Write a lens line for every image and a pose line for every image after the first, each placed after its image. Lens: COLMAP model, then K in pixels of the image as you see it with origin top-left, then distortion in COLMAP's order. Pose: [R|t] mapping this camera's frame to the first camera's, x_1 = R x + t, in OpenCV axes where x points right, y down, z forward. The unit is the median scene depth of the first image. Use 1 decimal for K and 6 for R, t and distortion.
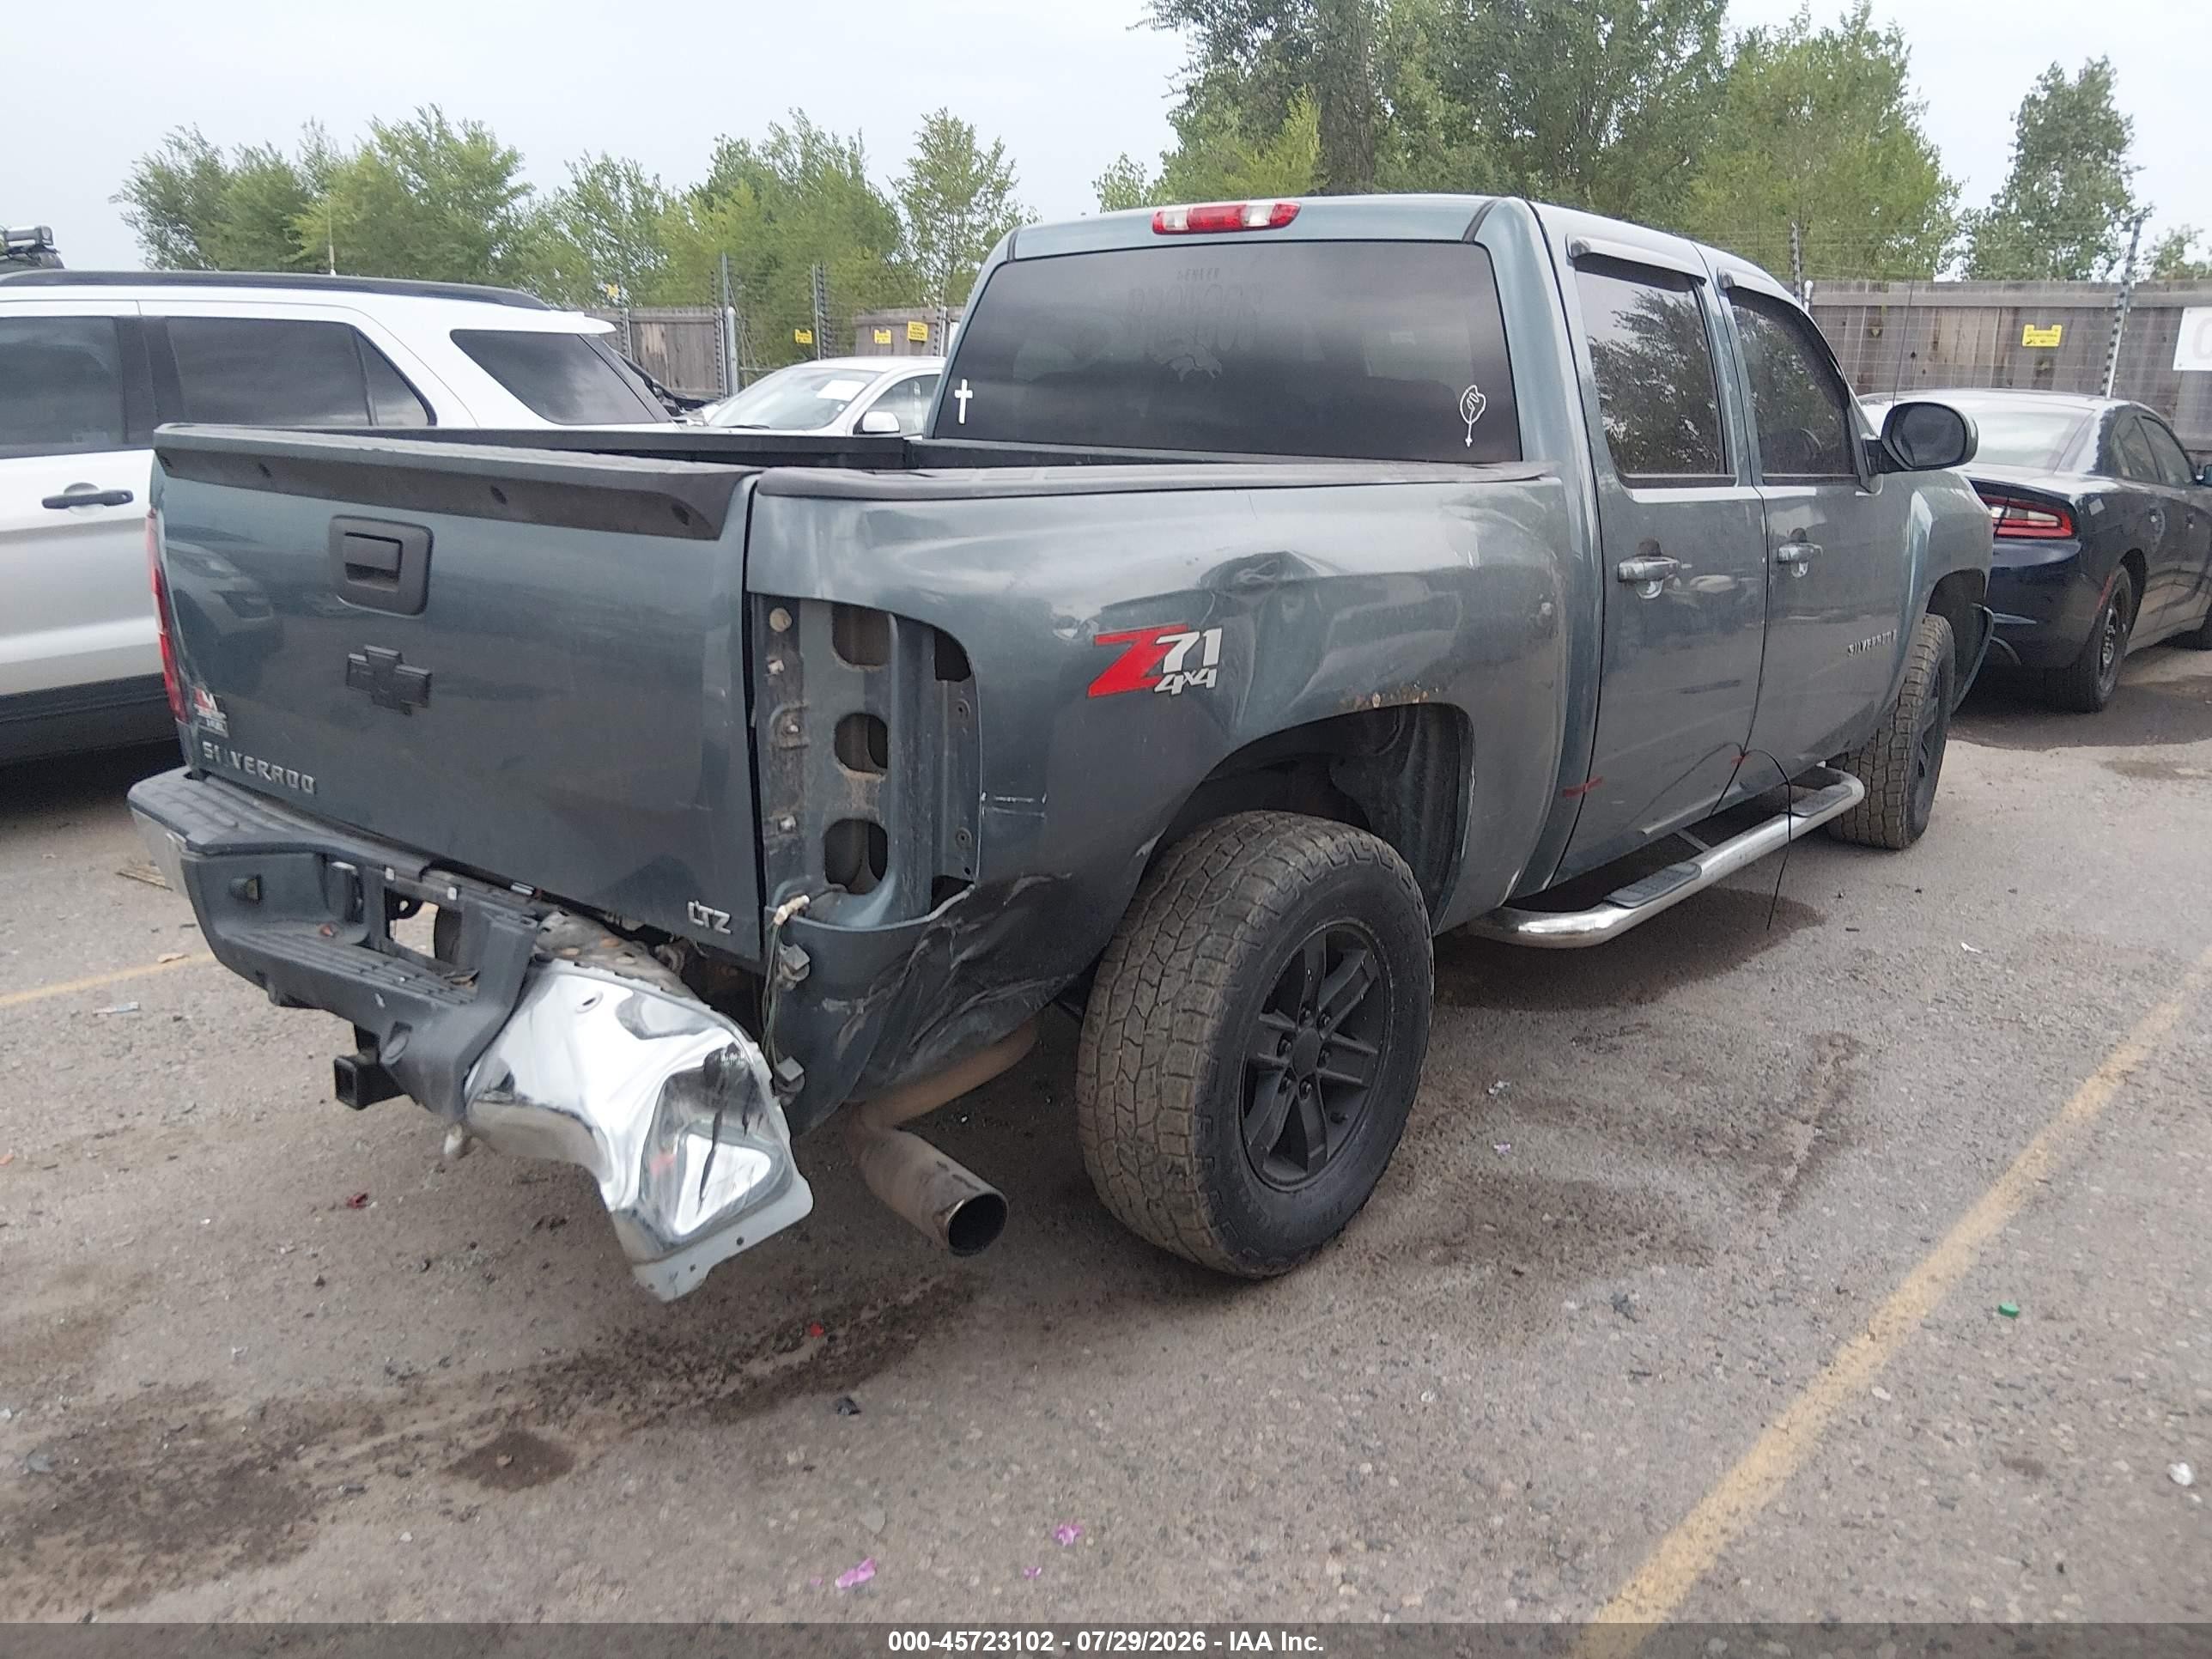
lens RADIAL K [[1667.0, 0, 1091.6], [0, 1667.0, 821.8], [0, 0, 1]] dist [0.114816, -0.196243]
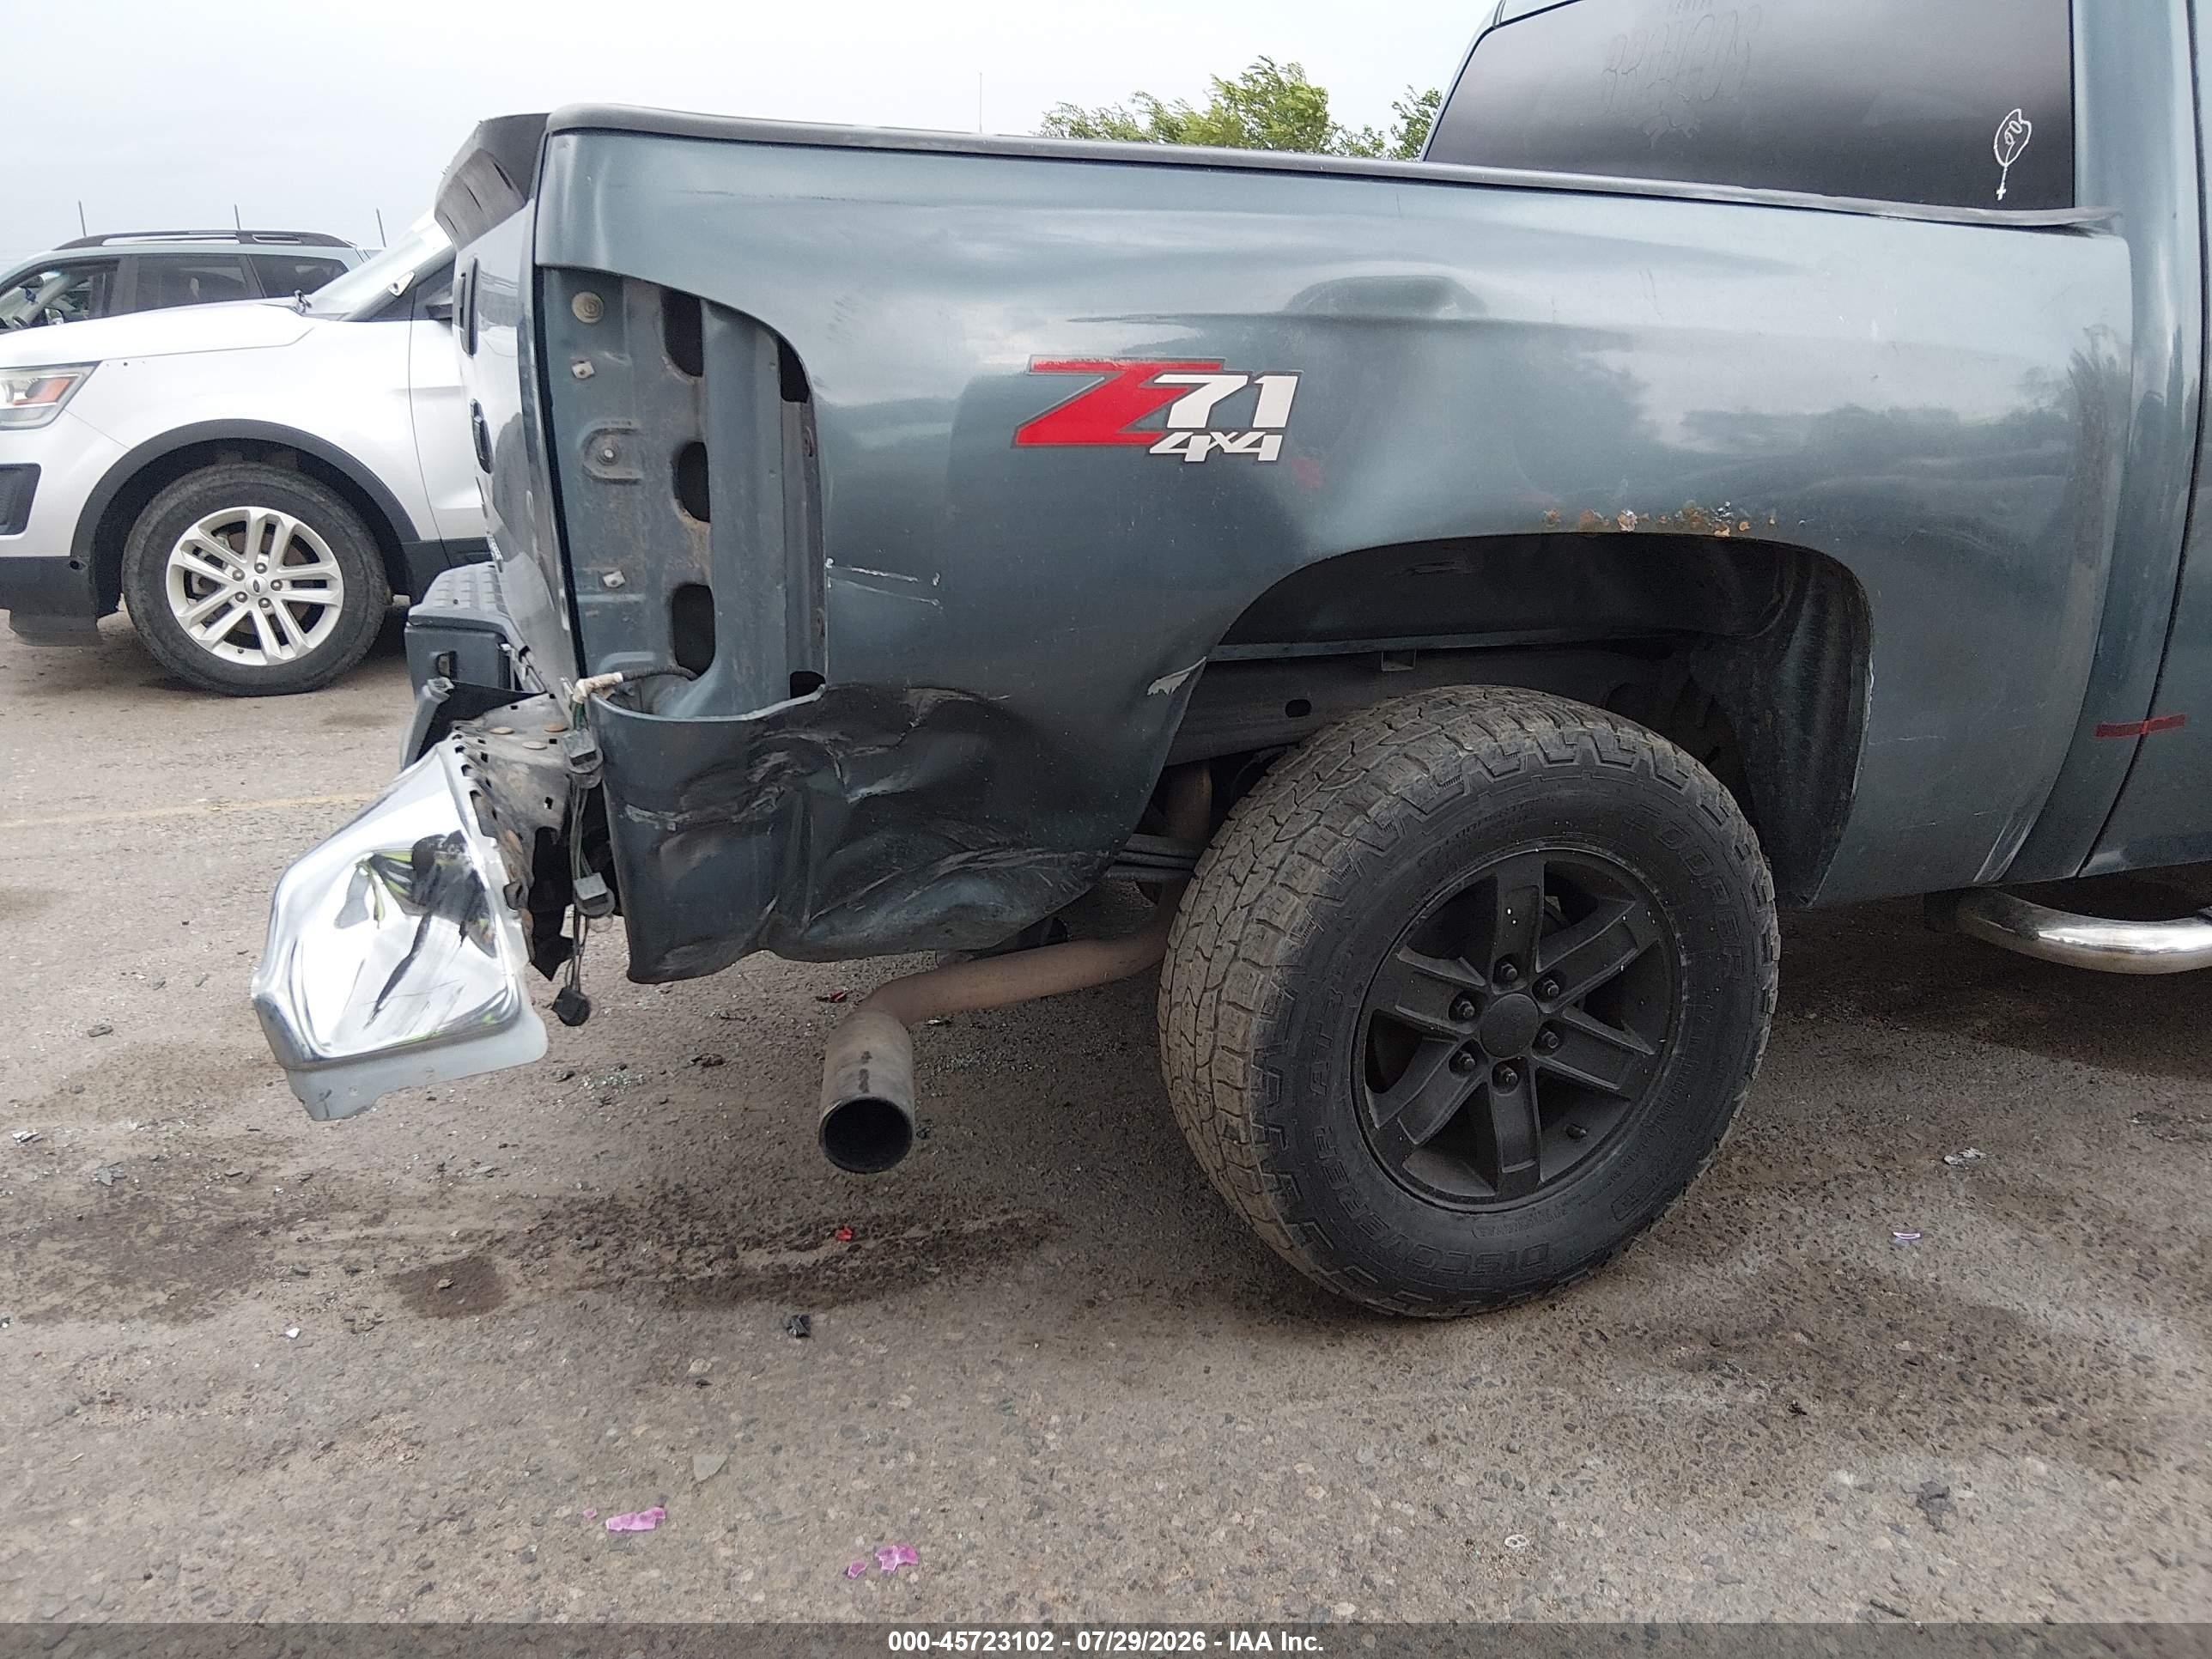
lens RADIAL K [[1667.0, 0, 1091.6], [0, 1667.0, 821.8], [0, 0, 1]] dist [0.114816, -0.196243]
pose [[0.883833, 0.125830, -0.450562, 0.288167], [-0.113846, 0.992044, 0.053729, 0.033882], [0.453739, 0.003807, 0.891127, 0.287082]]
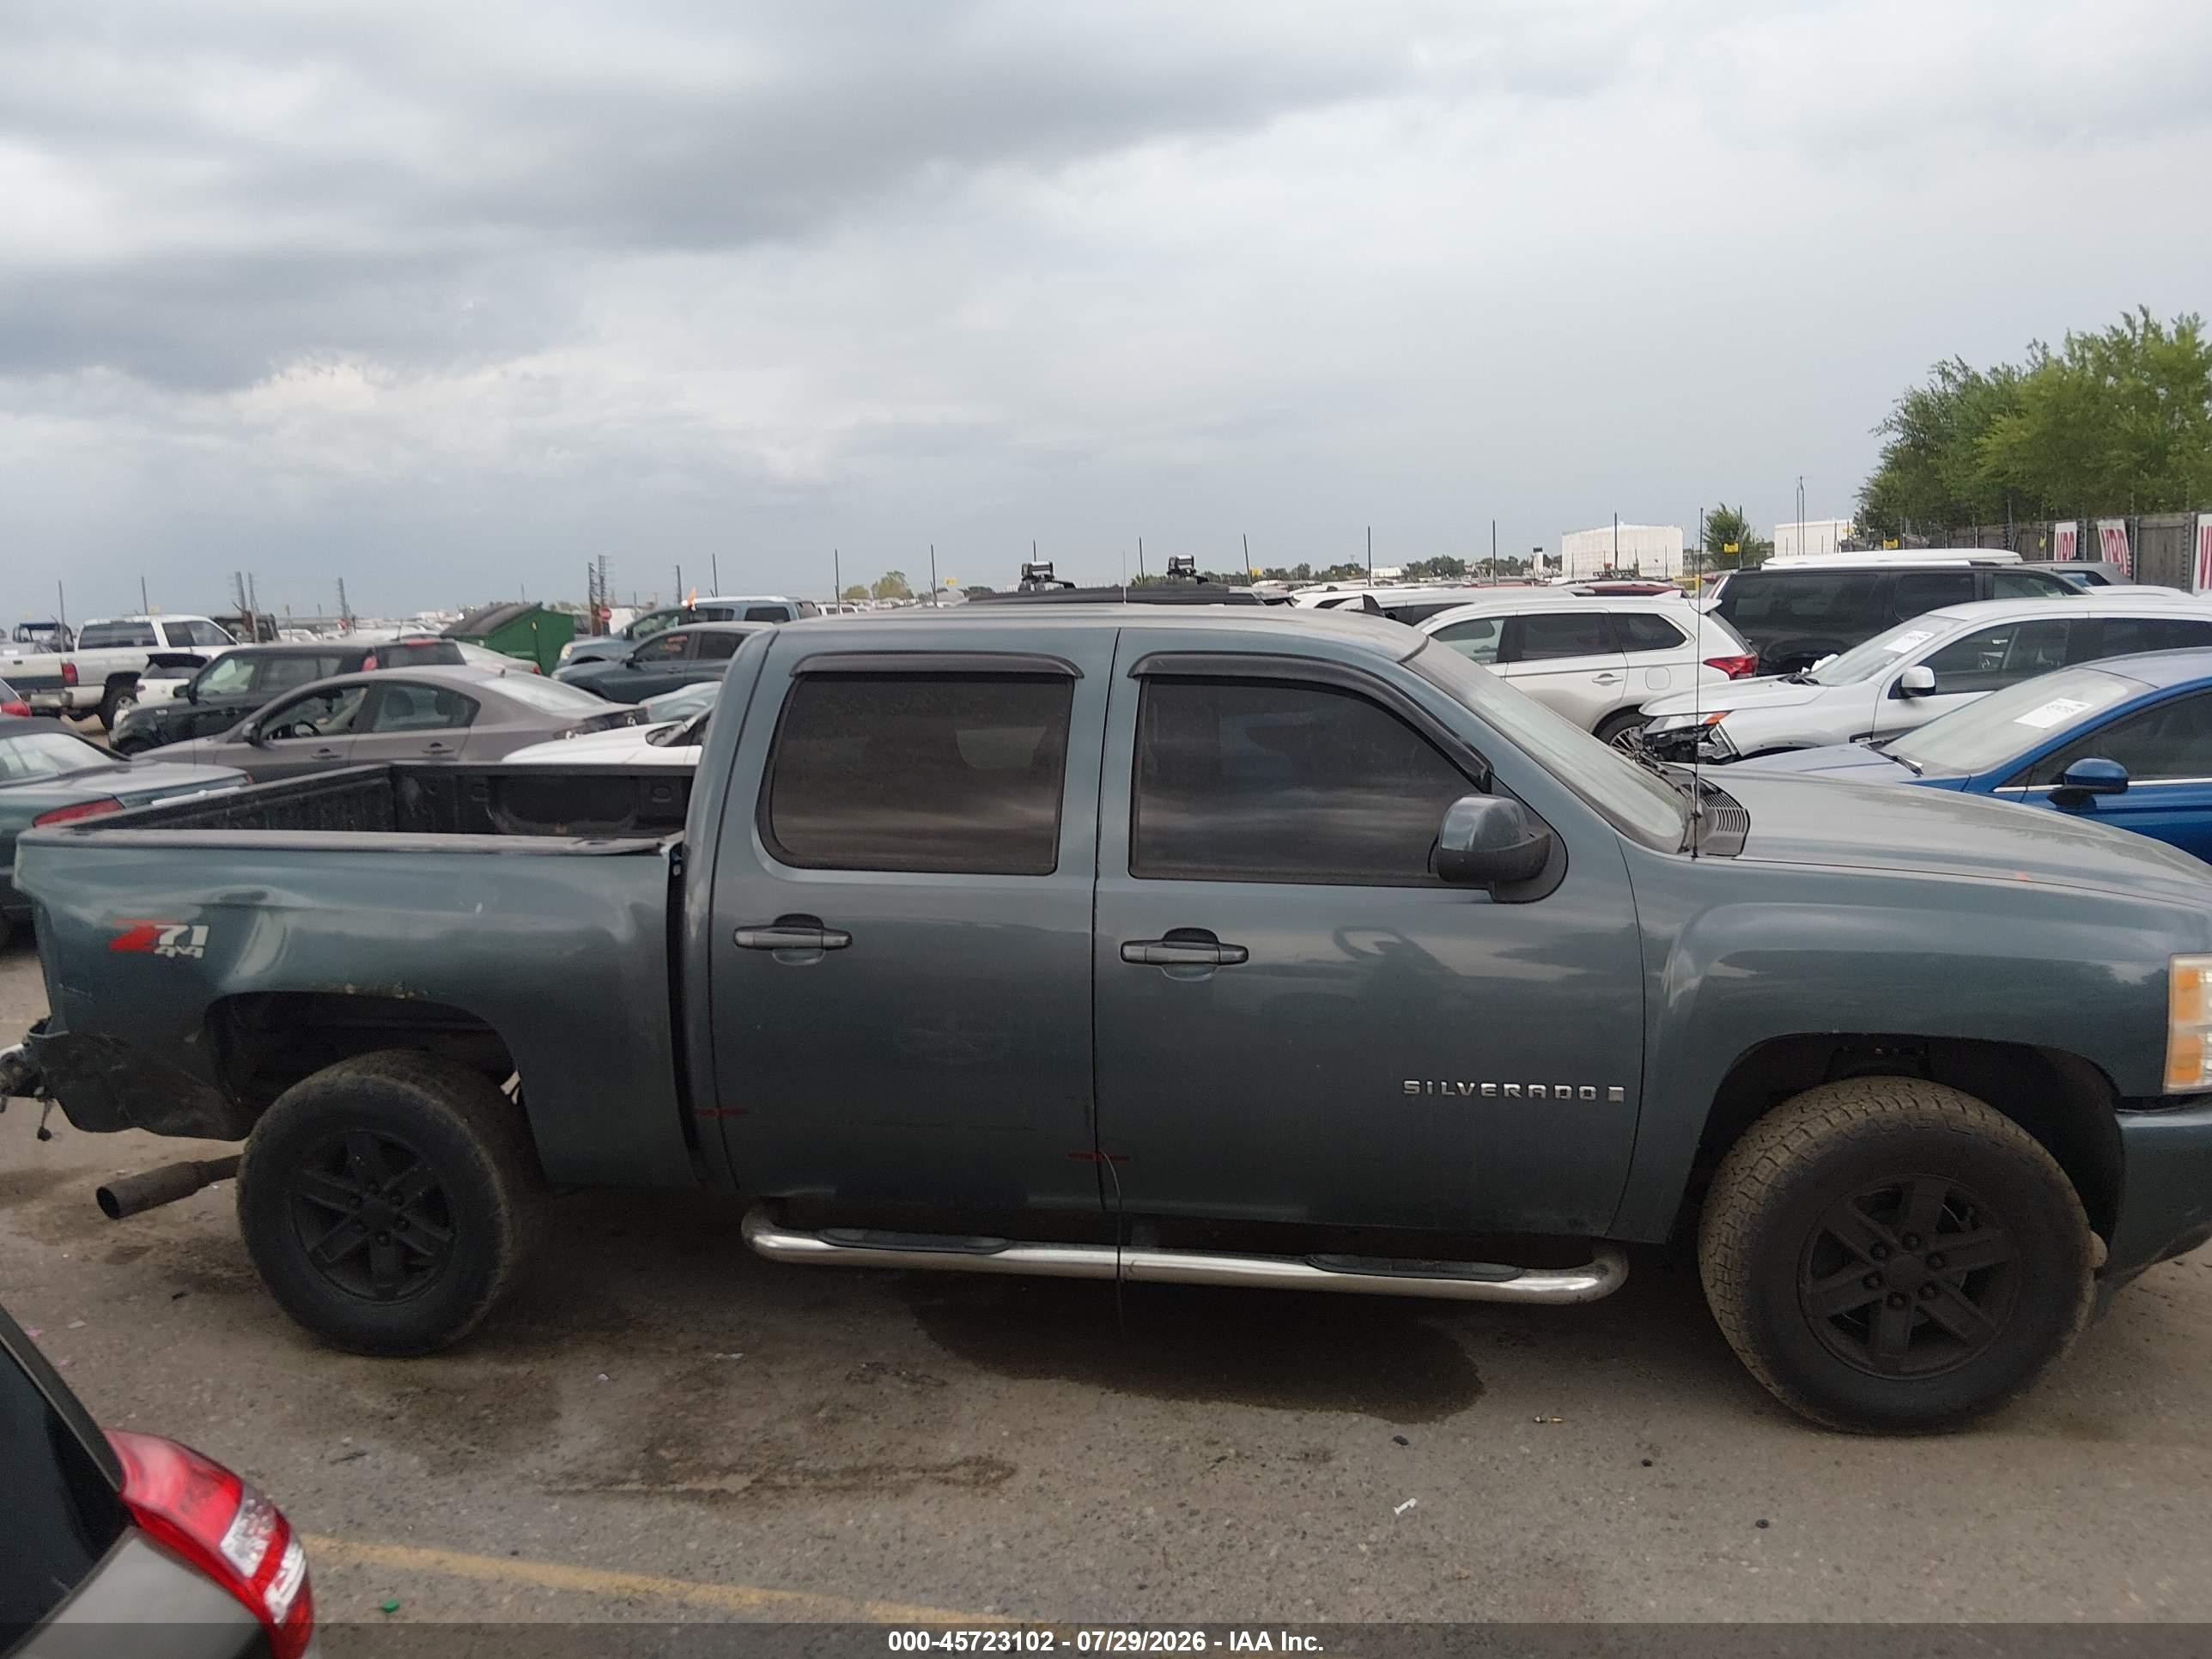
lens RADIAL K [[1667.0, 0, 1091.6], [0, 1667.0, 821.8], [0, 0, 1]] dist [0.114816, -0.196243]
pose [[0.484224, 0.086277, -0.870680, 1.777781], [-0.177110, 0.984191, -0.000974, -0.330800], [0.856831, 0.154678, 0.491849, 0.762550]]
